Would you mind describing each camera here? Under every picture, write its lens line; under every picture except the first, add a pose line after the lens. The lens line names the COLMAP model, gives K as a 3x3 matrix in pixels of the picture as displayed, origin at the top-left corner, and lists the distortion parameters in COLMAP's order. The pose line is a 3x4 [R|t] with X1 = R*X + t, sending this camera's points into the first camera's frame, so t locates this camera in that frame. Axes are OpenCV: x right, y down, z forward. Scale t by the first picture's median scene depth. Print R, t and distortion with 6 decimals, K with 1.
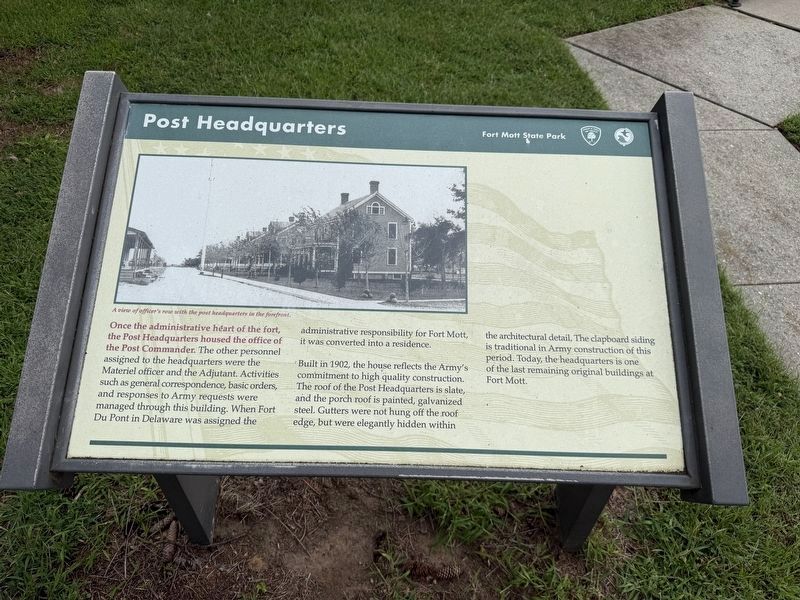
lens RADIAL K [[459.4, 0, 401.6], [0, 459.4, 315.3], [0, 0, 1]] dist [0.034669, -0.041932]
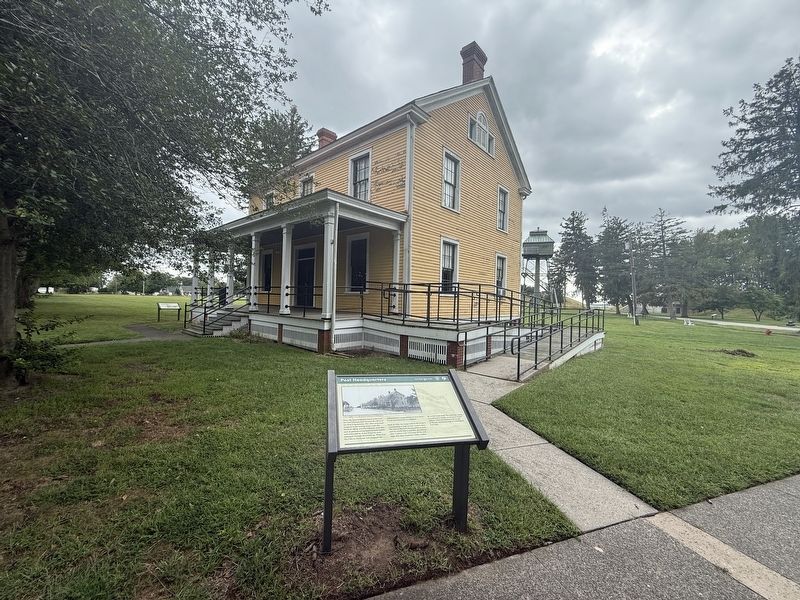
lens RADIAL K [[316.7, 0, 396.0], [0, 316.7, 298.3], [0, 0, 1]] dist [0.012956, -0.000014]
pose [[0.964521, 0.019854, 0.263260, -0.901832], [0.176079, 0.694620, -0.697495, 1.281771], [-0.196714, 0.719103, 0.666480, -1.731159]]
